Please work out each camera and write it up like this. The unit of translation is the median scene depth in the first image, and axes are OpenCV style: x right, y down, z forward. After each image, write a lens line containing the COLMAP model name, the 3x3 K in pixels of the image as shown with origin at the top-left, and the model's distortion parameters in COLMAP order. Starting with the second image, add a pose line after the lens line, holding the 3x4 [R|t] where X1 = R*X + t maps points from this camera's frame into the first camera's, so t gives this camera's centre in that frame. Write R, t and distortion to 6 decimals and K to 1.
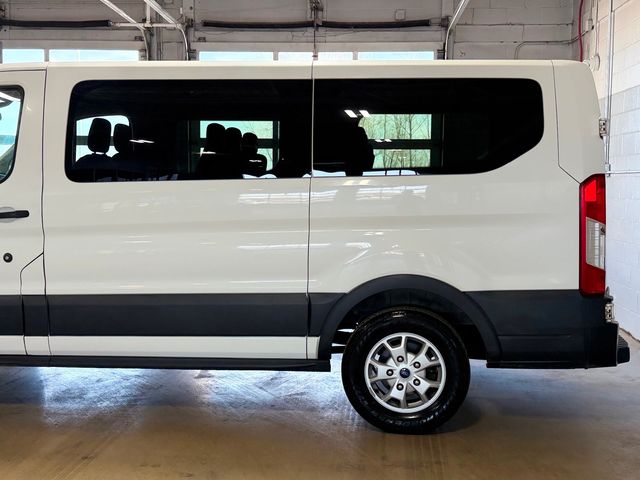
lens RADIAL K [[804.4, 0, 318.6], [0, 804.4, 238.6], [0, 0, 1]] dist [0.101865, 0.000000]
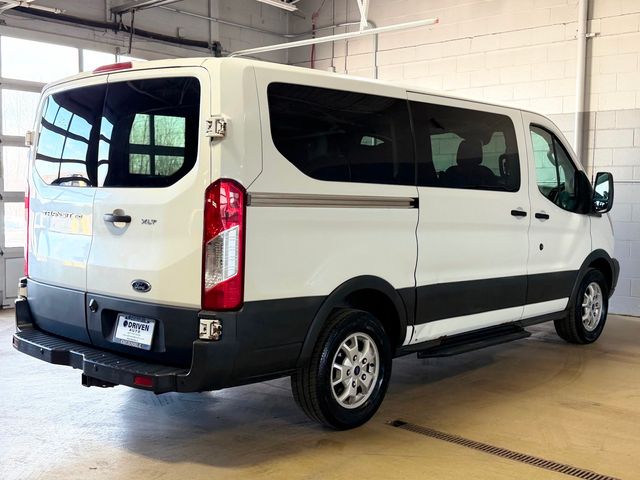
lens RADIAL K [[751.0, 0, 318.9], [0, 751.0, 240.2], [0, 0, 1]] dist [0.106901, 0.000000]
pose [[0.608633, -0.055895, 0.791481, -0.617881], [0.051734, 0.998189, 0.030711, -0.021706], [-0.791763, 0.022255, 0.610422, 0.247555]]
